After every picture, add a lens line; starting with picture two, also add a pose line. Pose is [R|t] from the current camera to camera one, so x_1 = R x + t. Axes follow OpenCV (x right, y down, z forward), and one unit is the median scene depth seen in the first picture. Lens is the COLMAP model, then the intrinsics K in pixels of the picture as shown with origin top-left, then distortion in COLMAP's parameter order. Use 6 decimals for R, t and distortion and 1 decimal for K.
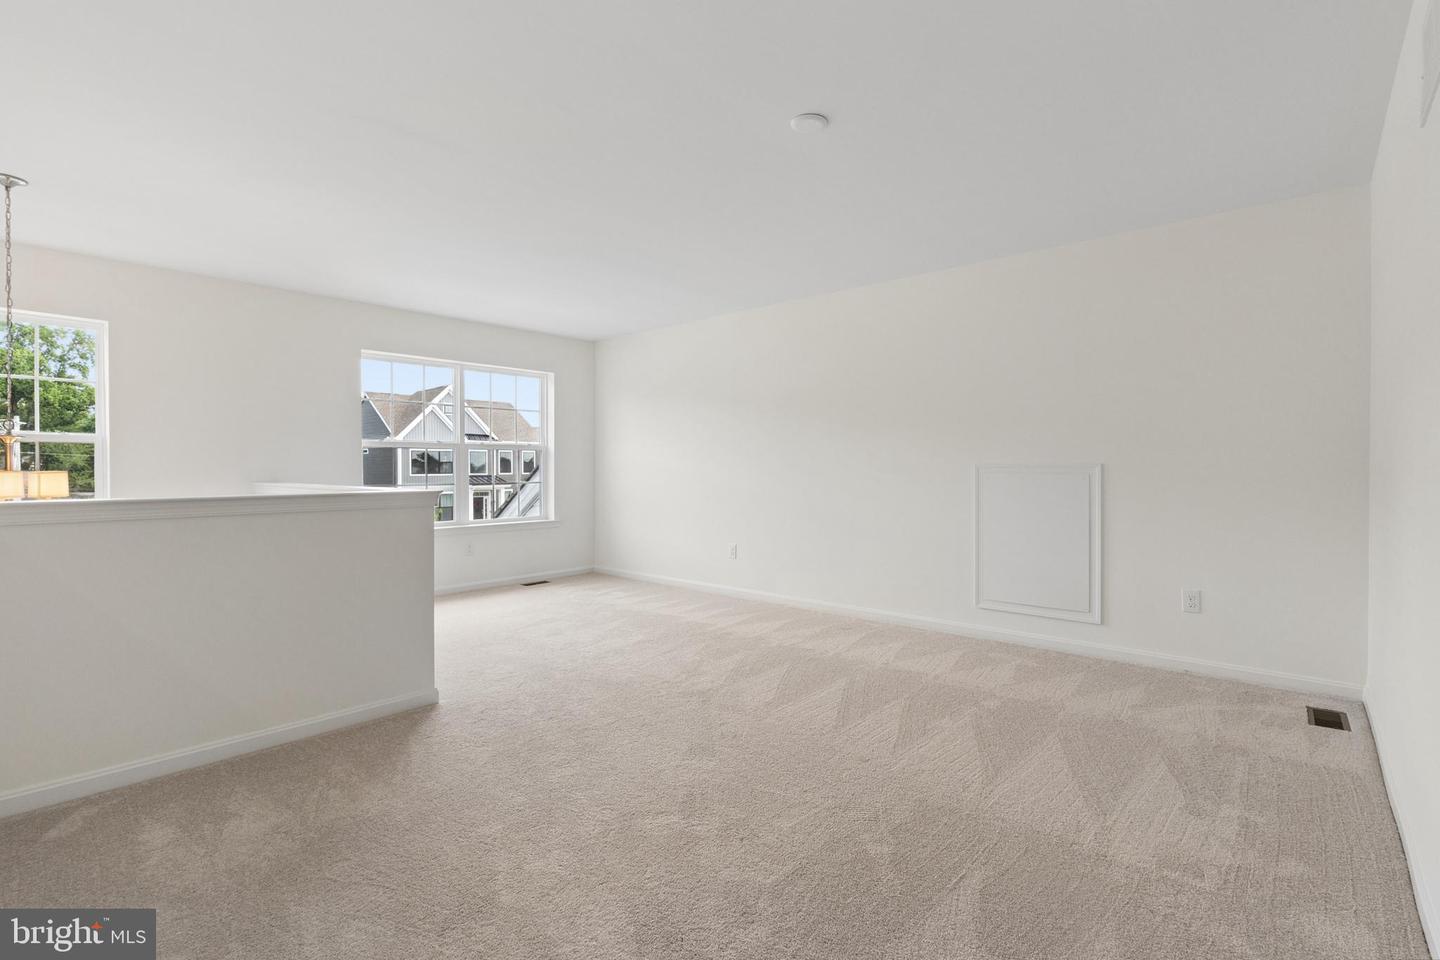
lens RADIAL K [[661.0, 0, 723.6], [0, 661.0, 473.7], [0, 0, 1]] dist [-0.008670, 0.000495]
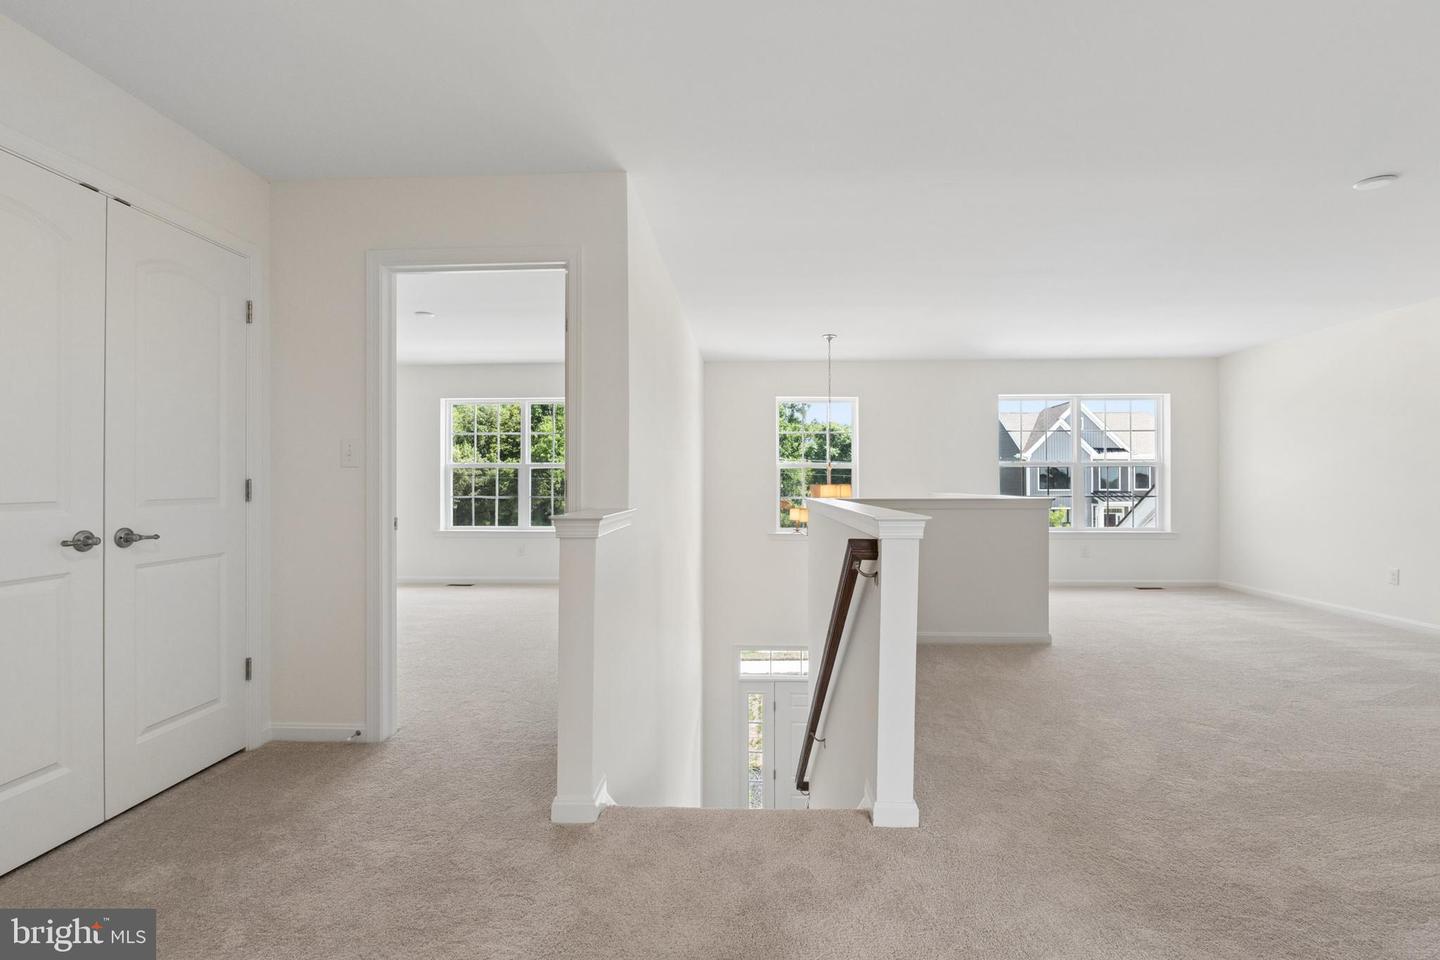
lens RADIAL K [[661.0, 0, 723.6], [0, 661.0, 473.7], [0, 0, 1]] dist [-0.008670, 0.000495]
pose [[0.629800, -0.008258, -0.776713, 0.113706], [-0.009544, 0.999786, -0.018368, 0.002903], [0.776698, 0.018981, 0.629587, -0.225198]]
